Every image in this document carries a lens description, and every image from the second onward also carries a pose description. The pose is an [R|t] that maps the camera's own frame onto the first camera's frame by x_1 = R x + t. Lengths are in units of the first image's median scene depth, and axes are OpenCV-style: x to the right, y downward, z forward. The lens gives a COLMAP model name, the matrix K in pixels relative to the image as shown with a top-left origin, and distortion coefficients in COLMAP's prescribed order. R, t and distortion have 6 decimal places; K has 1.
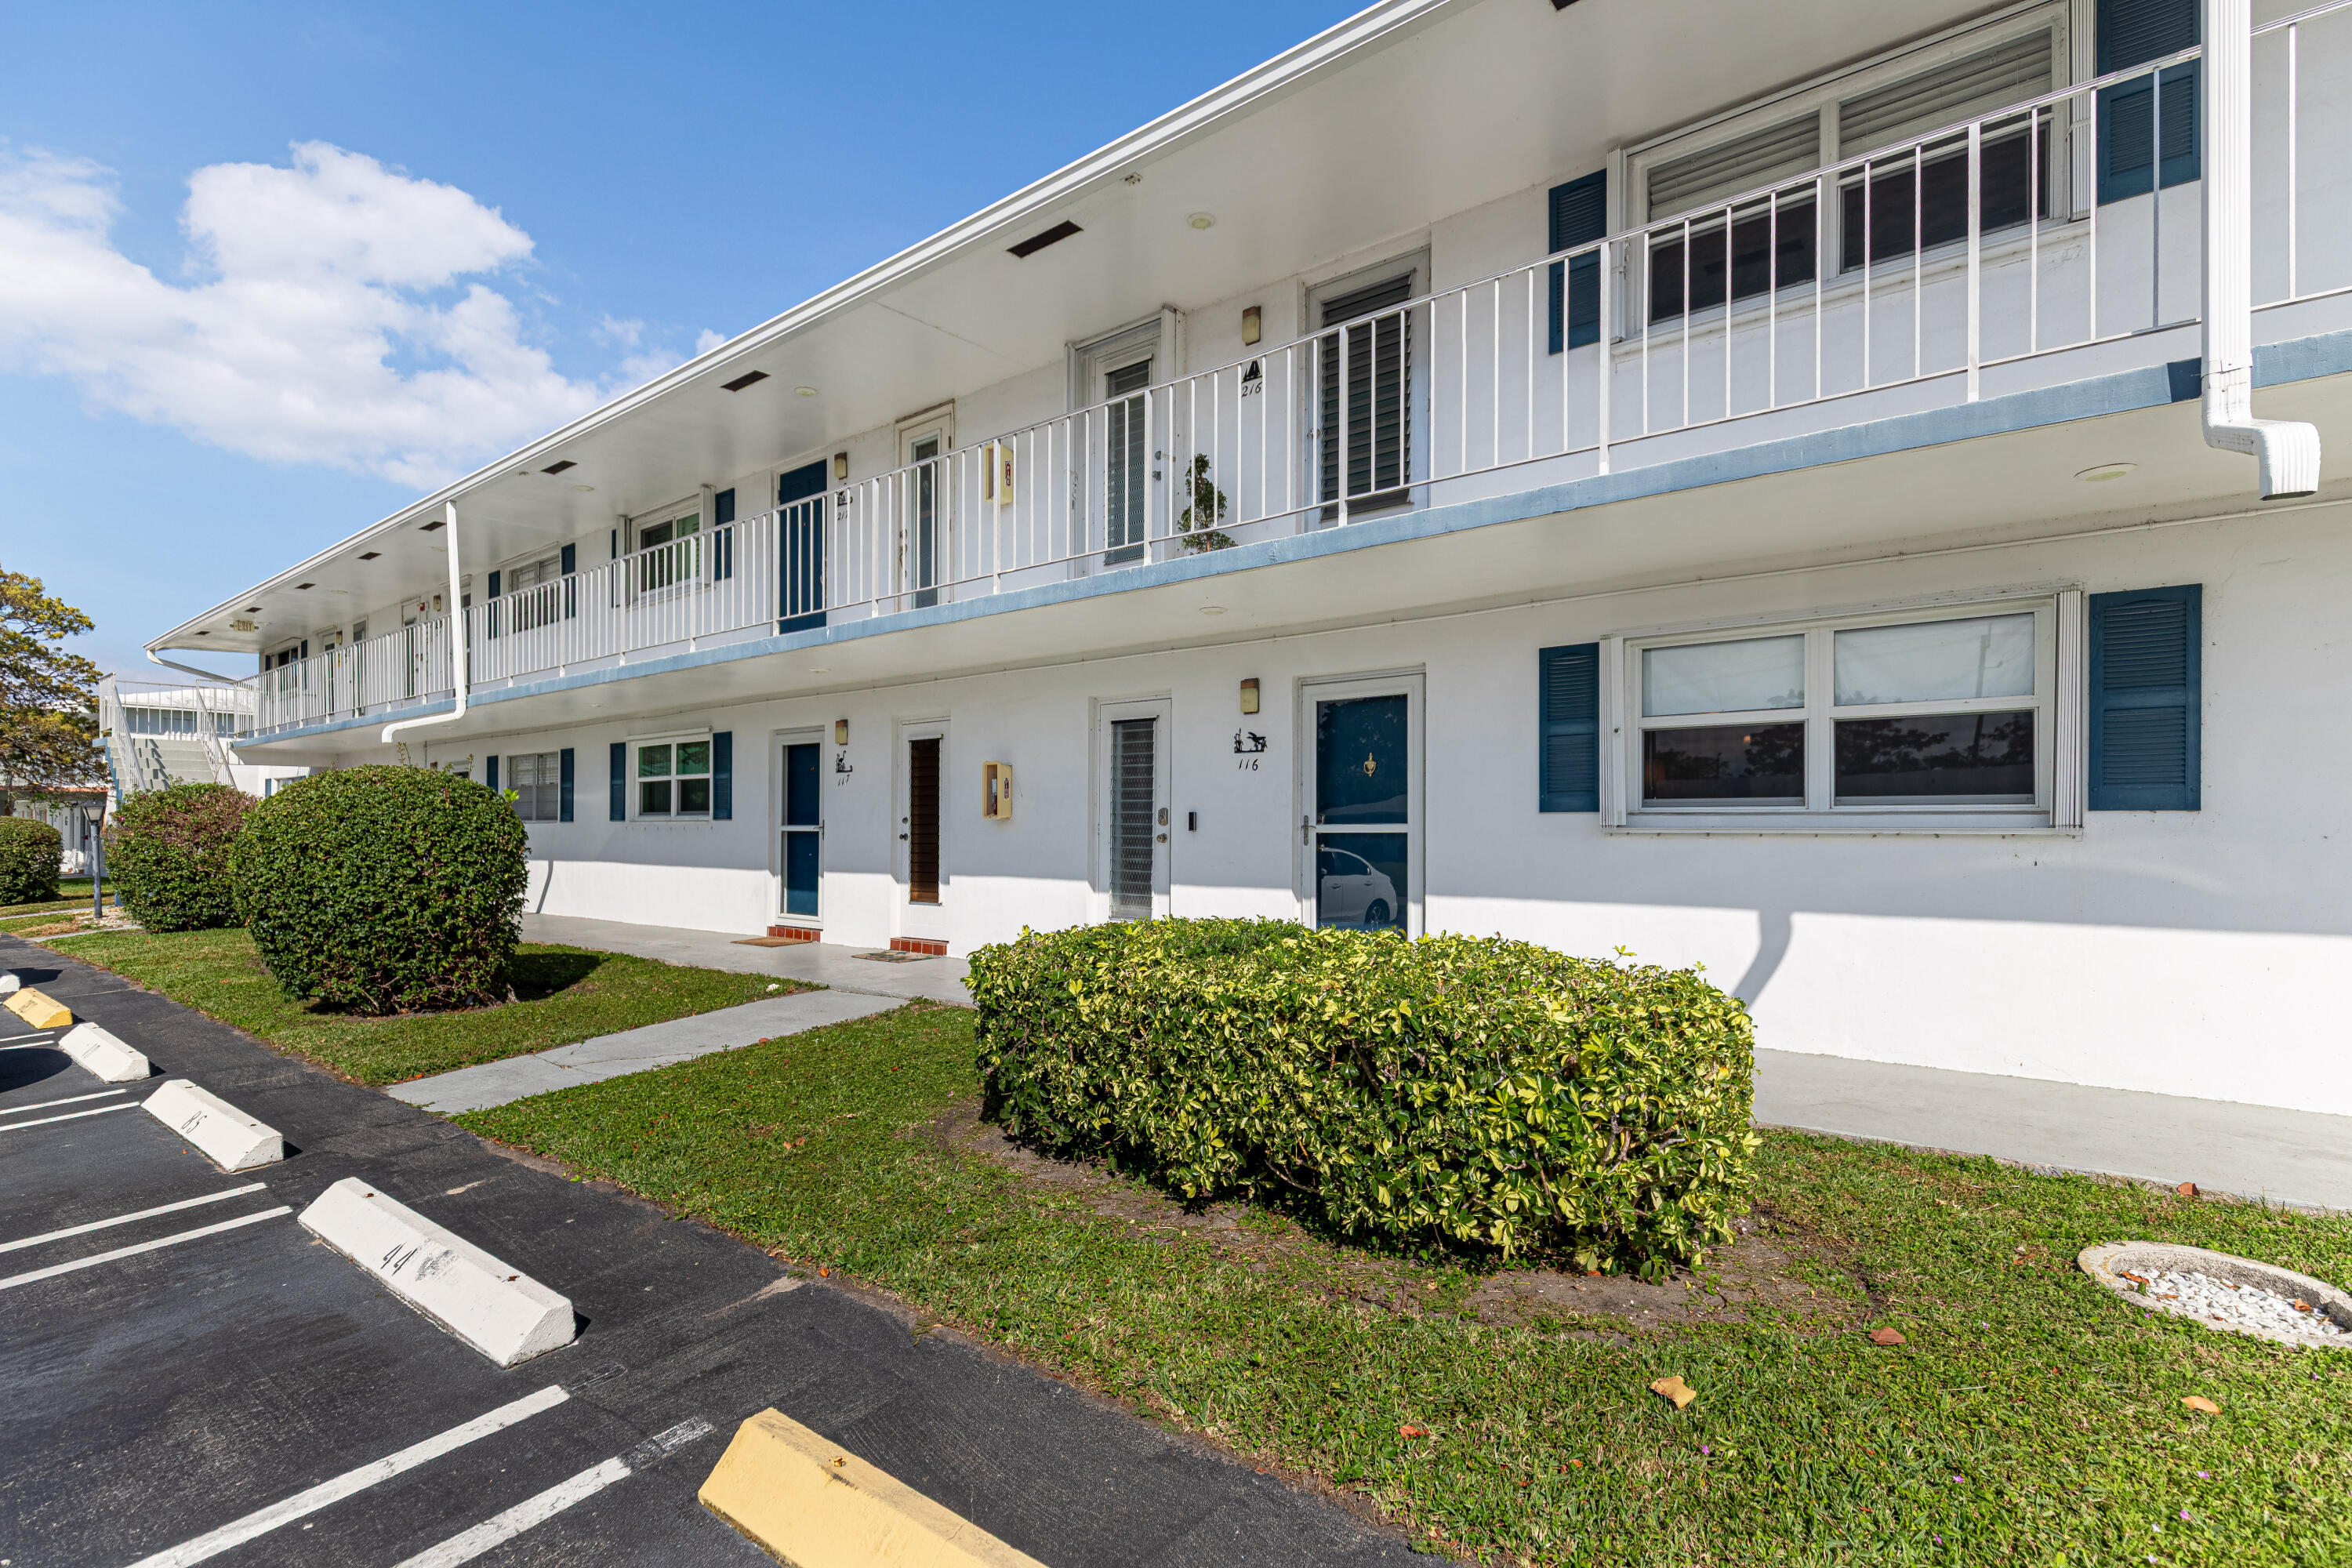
lens RADIAL K [[1095.3, 0, 1163.7], [0, 1095.3, 828.2], [0, 0, 1]] dist [0.003232, 0.000335]
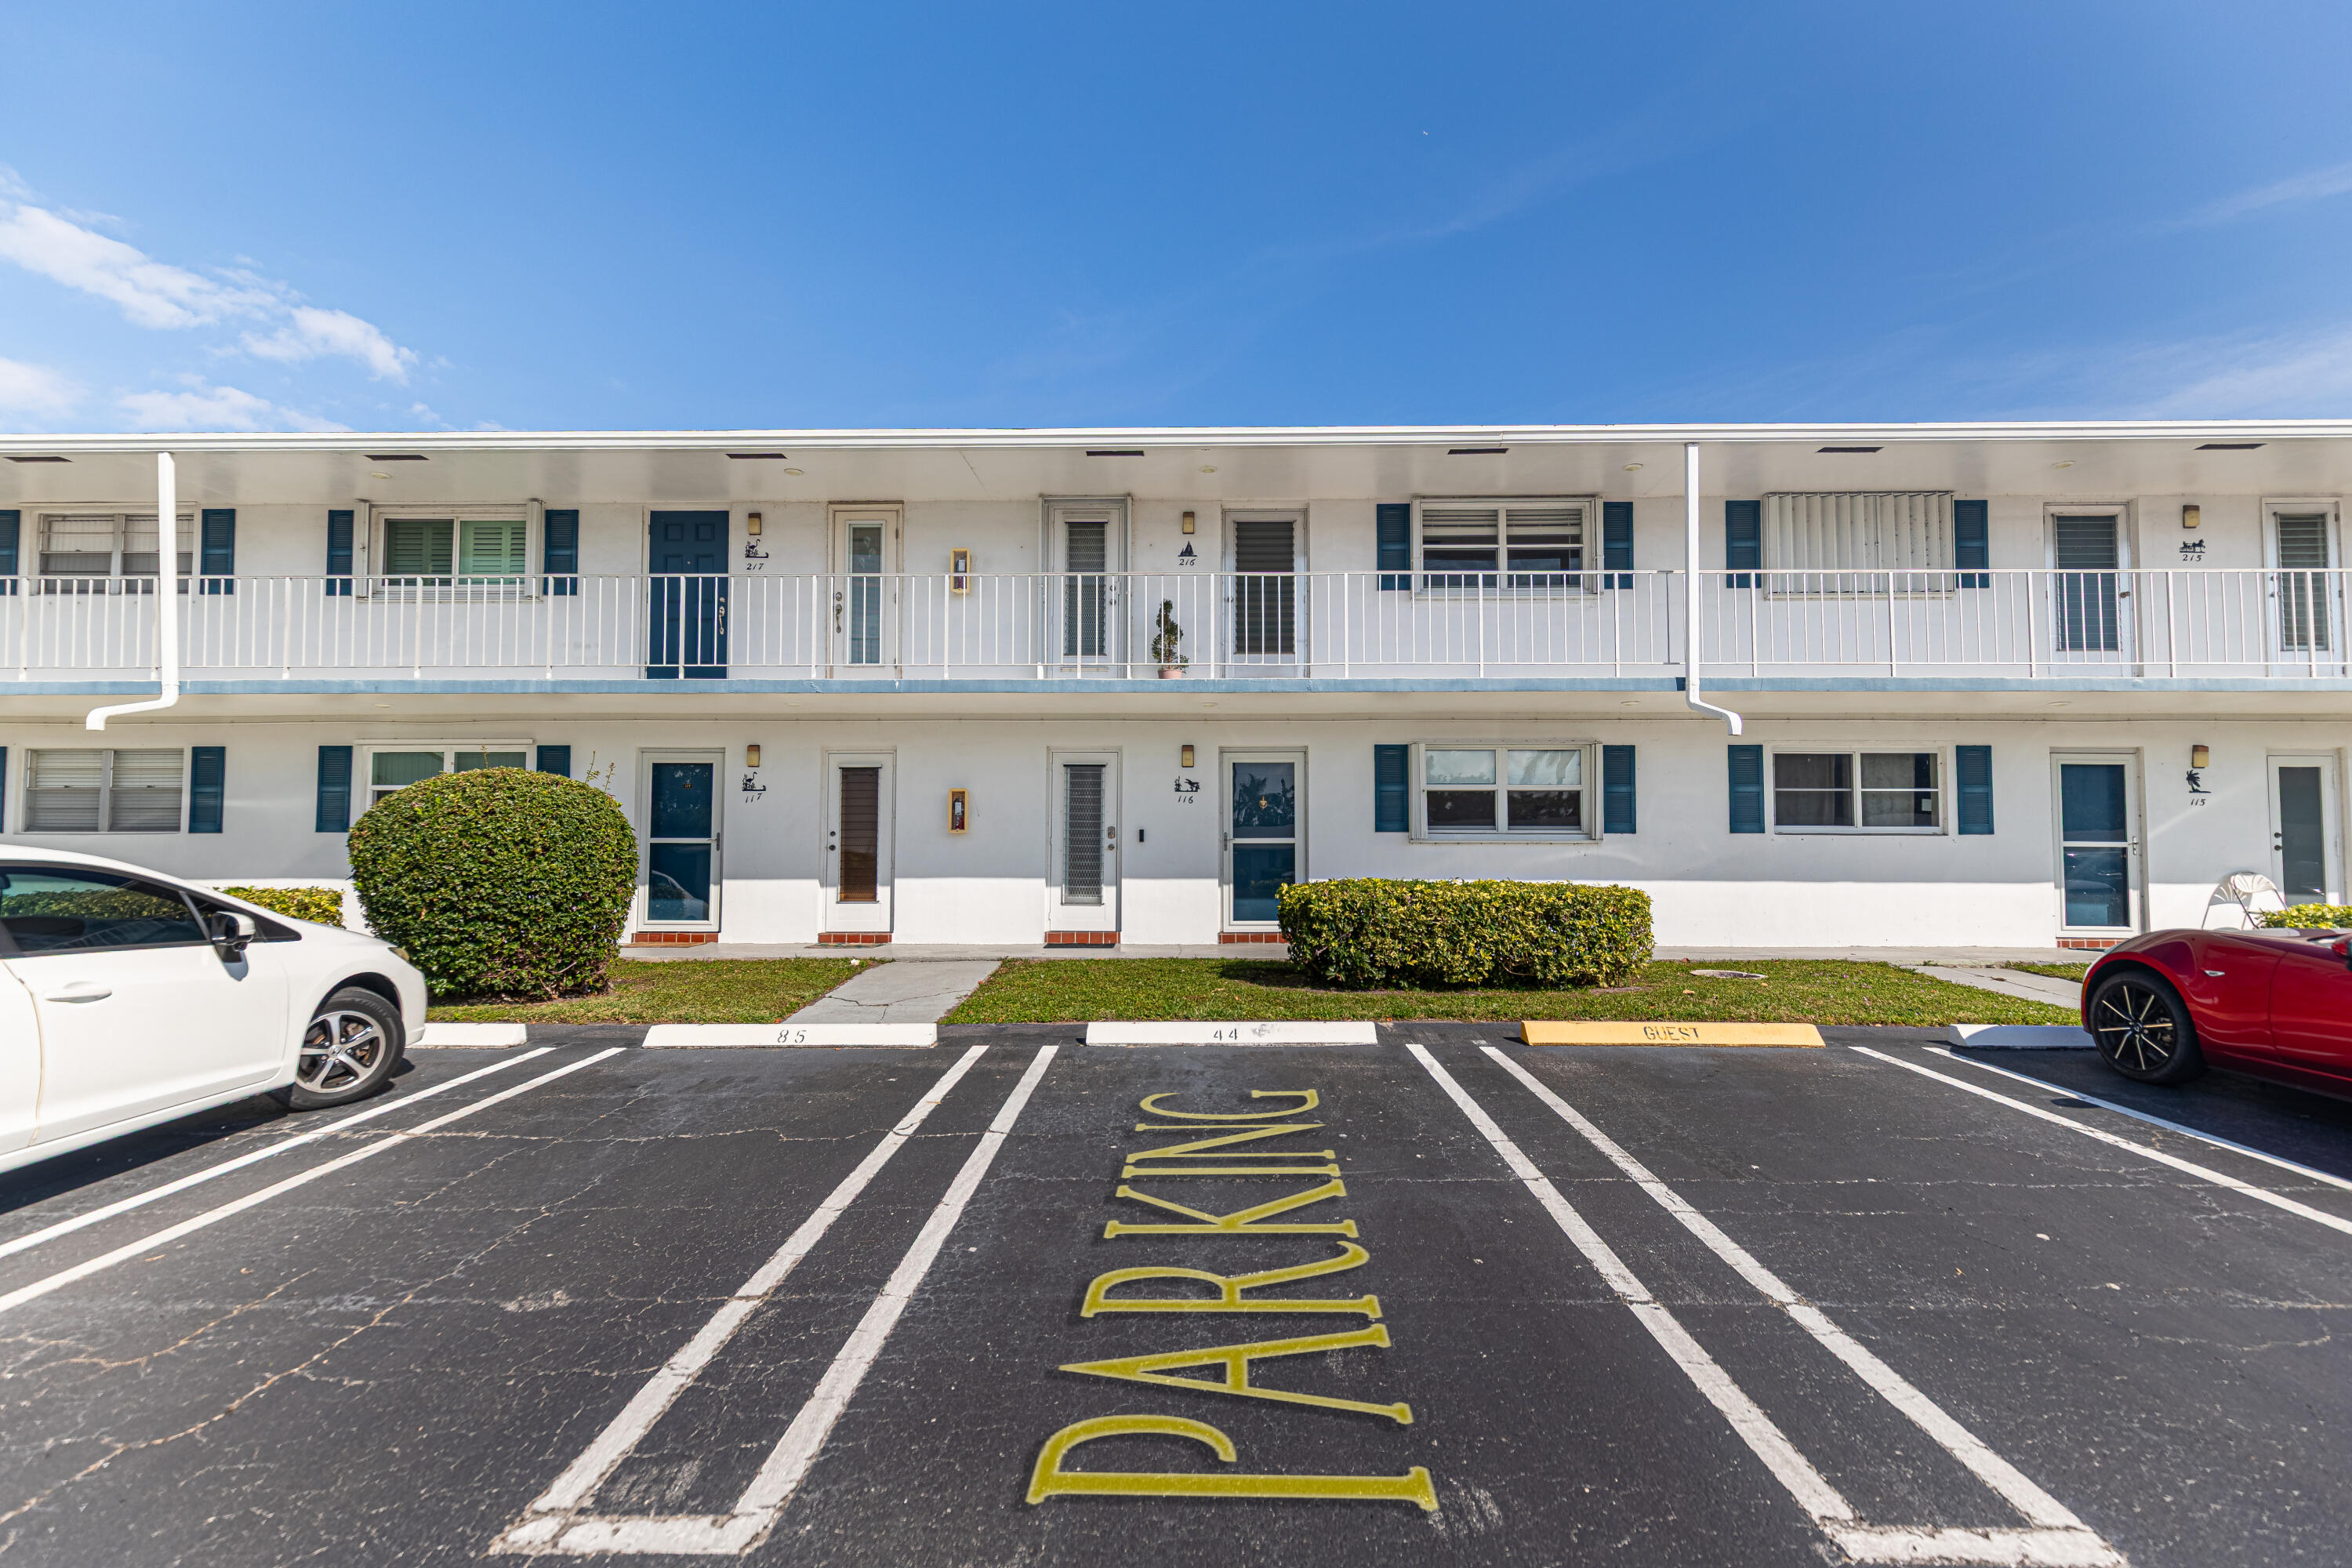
lens RADIAL K [[1095.3, 0, 1163.7], [0, 1095.3, 828.2], [0, 0, 1]] dist [0.003232, 0.000335]
pose [[0.795515, 0.023835, 0.605465, -0.896994], [-0.000805, 0.999267, -0.038280, 0.042671], [-0.605933, 0.029965, 0.794951, -0.222751]]
